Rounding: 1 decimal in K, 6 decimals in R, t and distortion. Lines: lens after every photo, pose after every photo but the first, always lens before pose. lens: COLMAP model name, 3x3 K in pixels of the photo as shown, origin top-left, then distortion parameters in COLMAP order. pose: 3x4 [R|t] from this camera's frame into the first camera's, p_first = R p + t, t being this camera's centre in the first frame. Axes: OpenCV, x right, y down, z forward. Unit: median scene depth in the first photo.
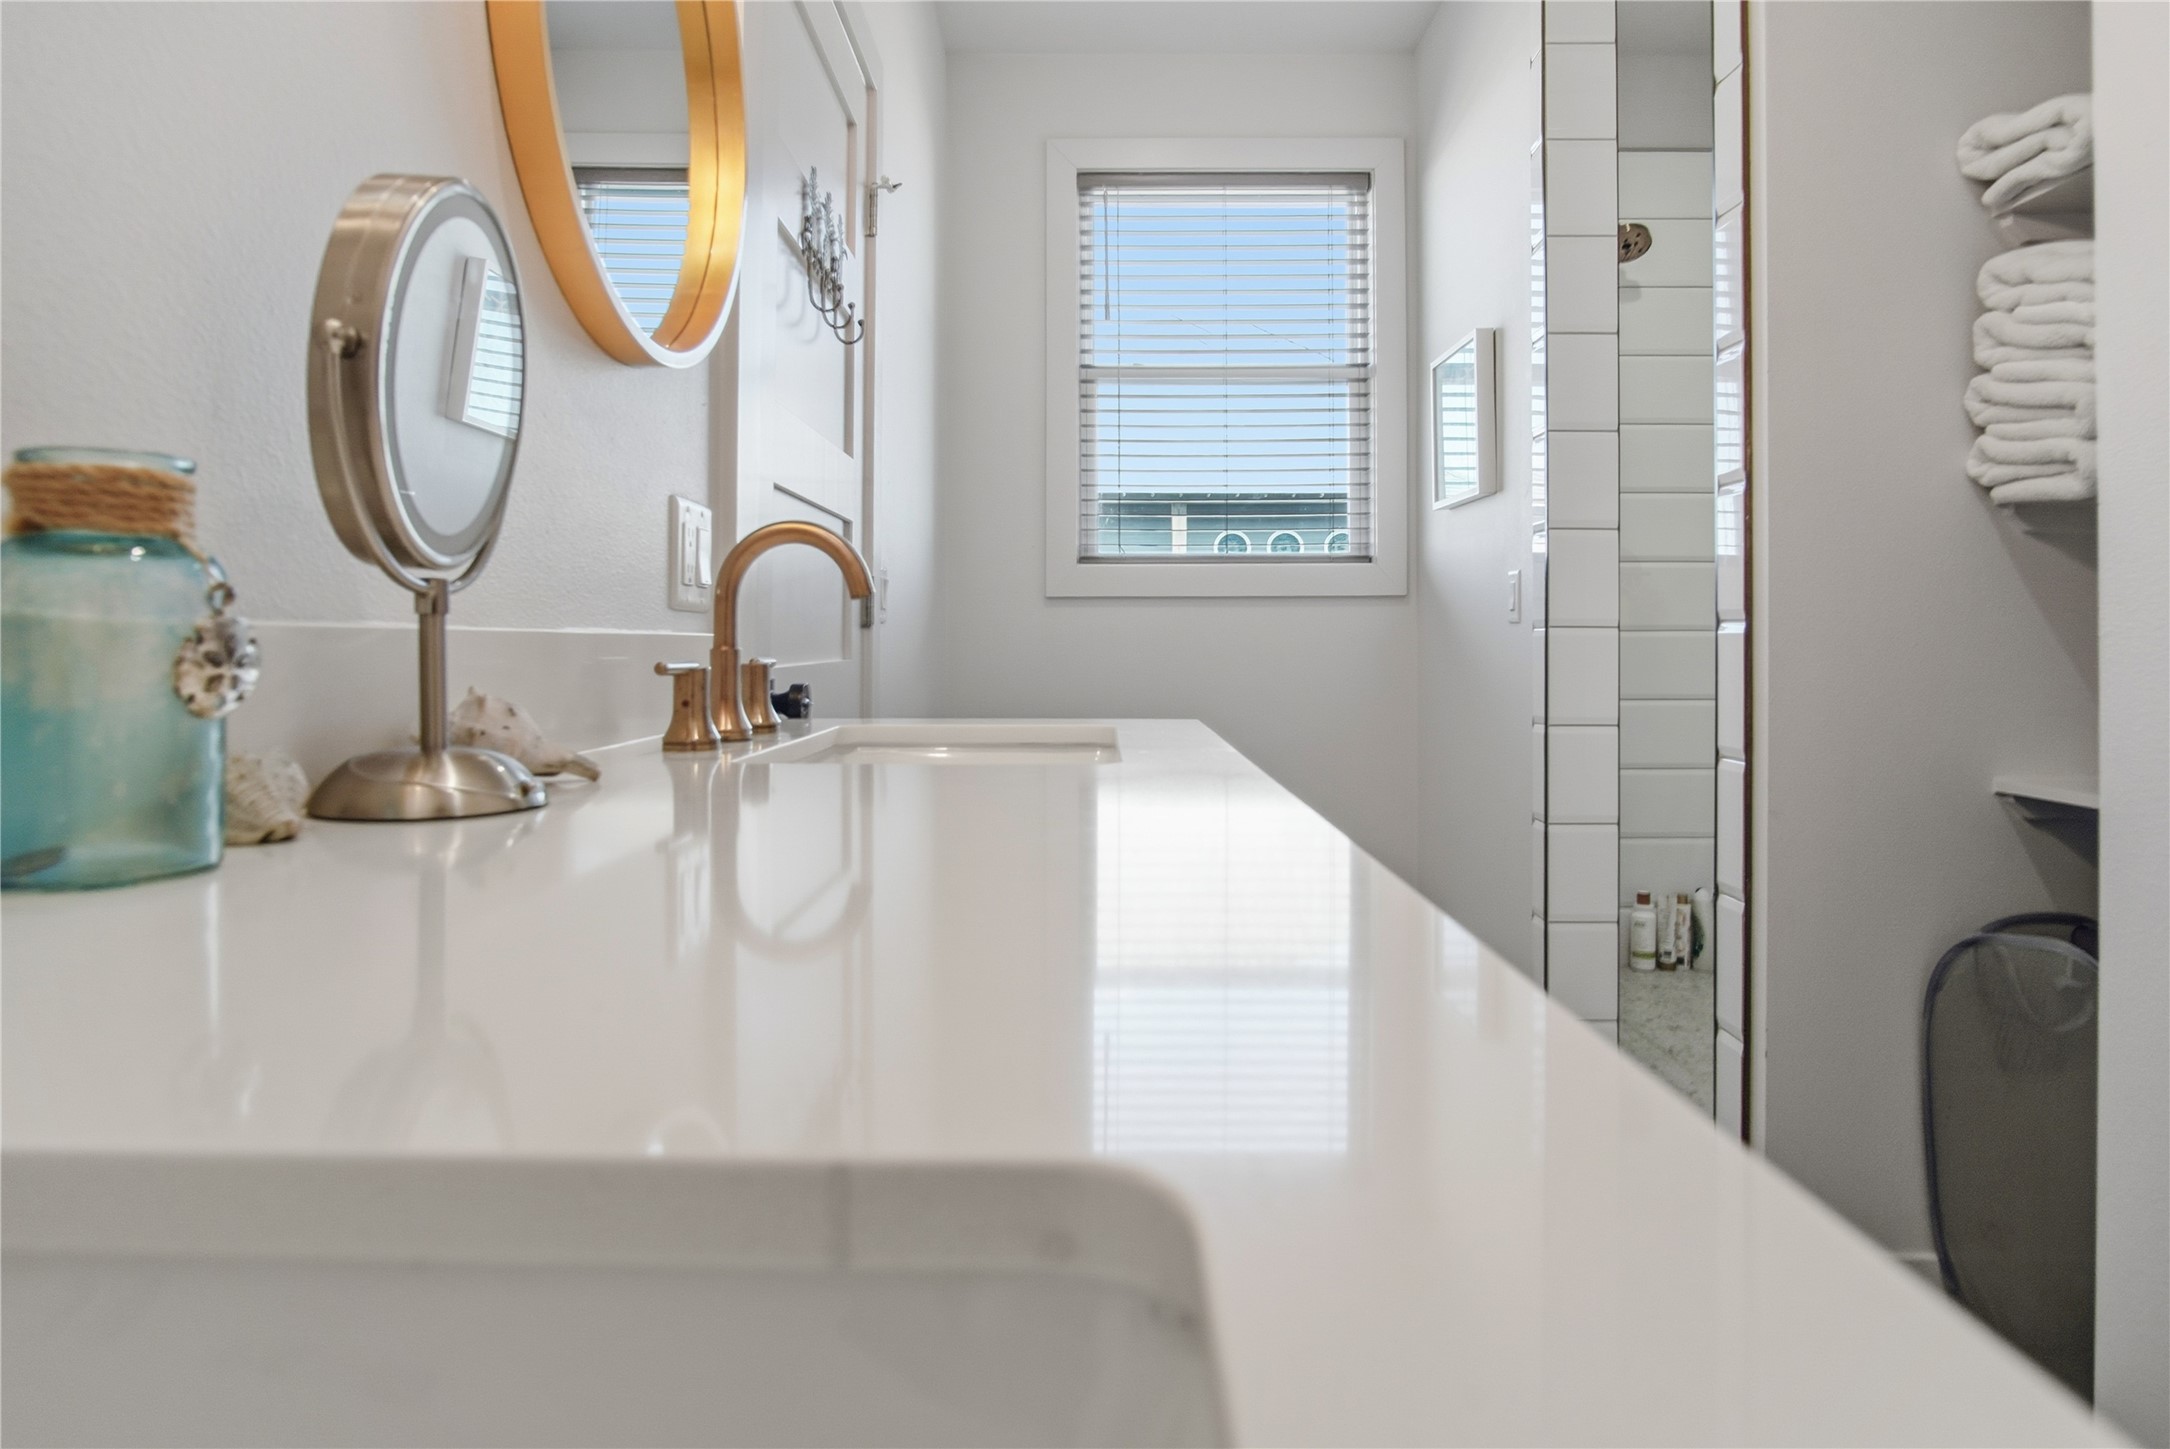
lens RADIAL K [[1259.6, 0, 1085.0], [0, 1259.6, 724.5], [0, 0, 1]] dist [-0.023755, 0.000423]
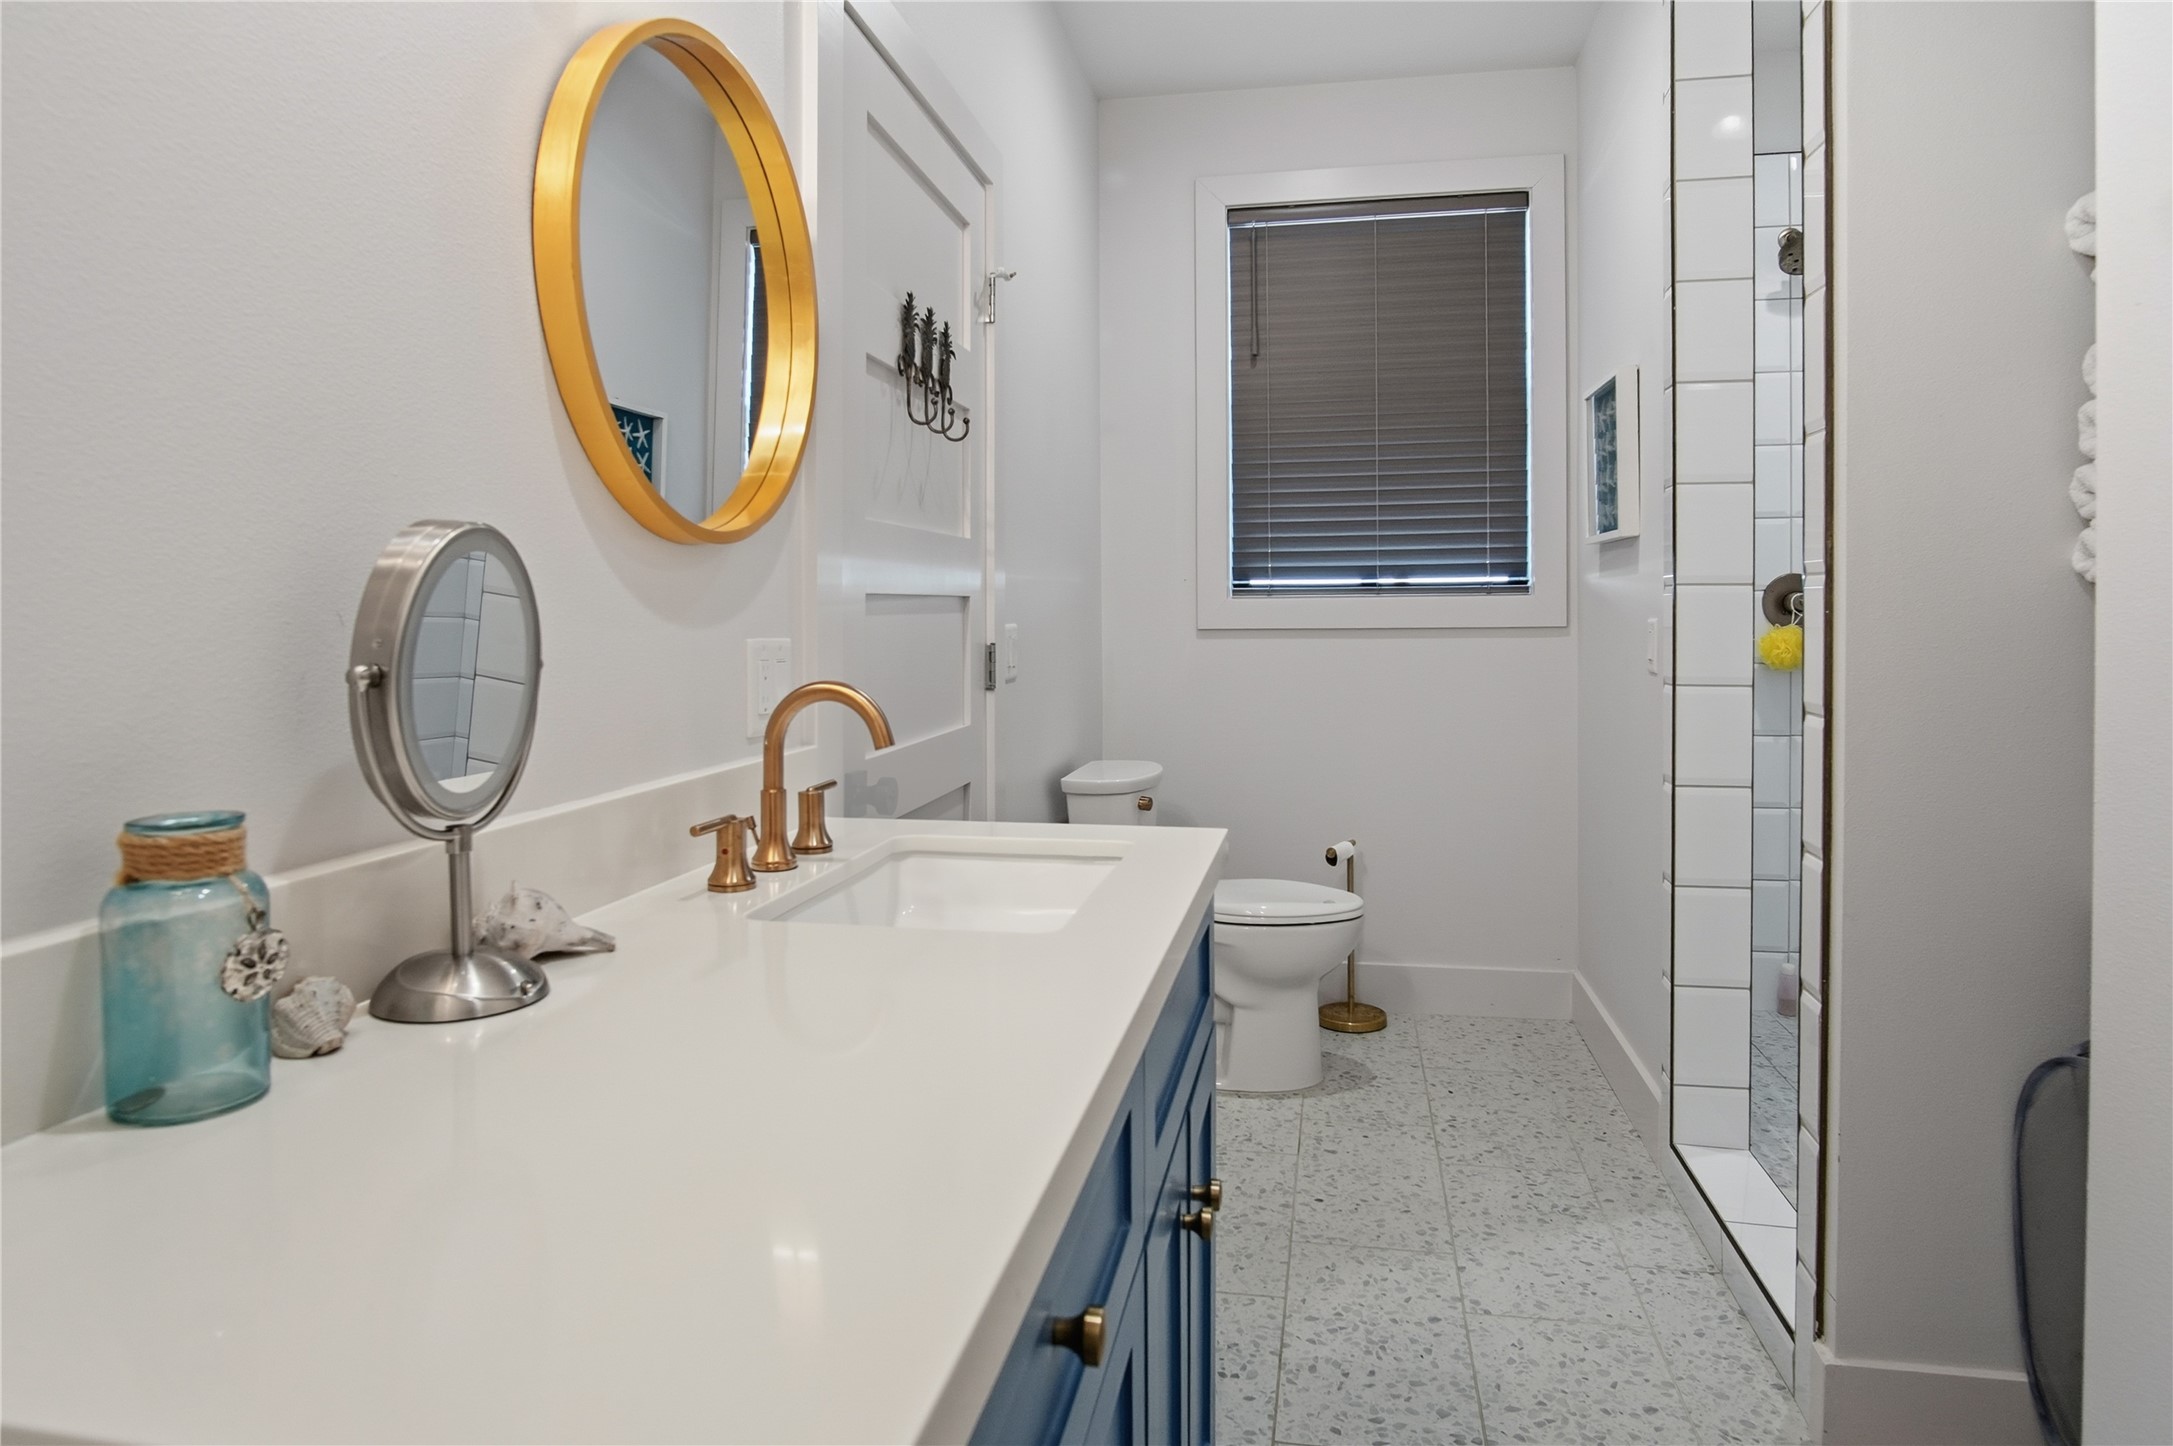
lens RADIAL K [[1271.5, 0, 1086.5], [0, 1271.5, 723.0], [0, 0, 1]] dist [-0.029907, 0.000520]
pose [[0.983462, 0.006771, -0.180988, 0.355724], [-0.002489, 0.999712, 0.023876, -0.254751], [0.181098, -0.023031, 0.983195, -0.168674]]
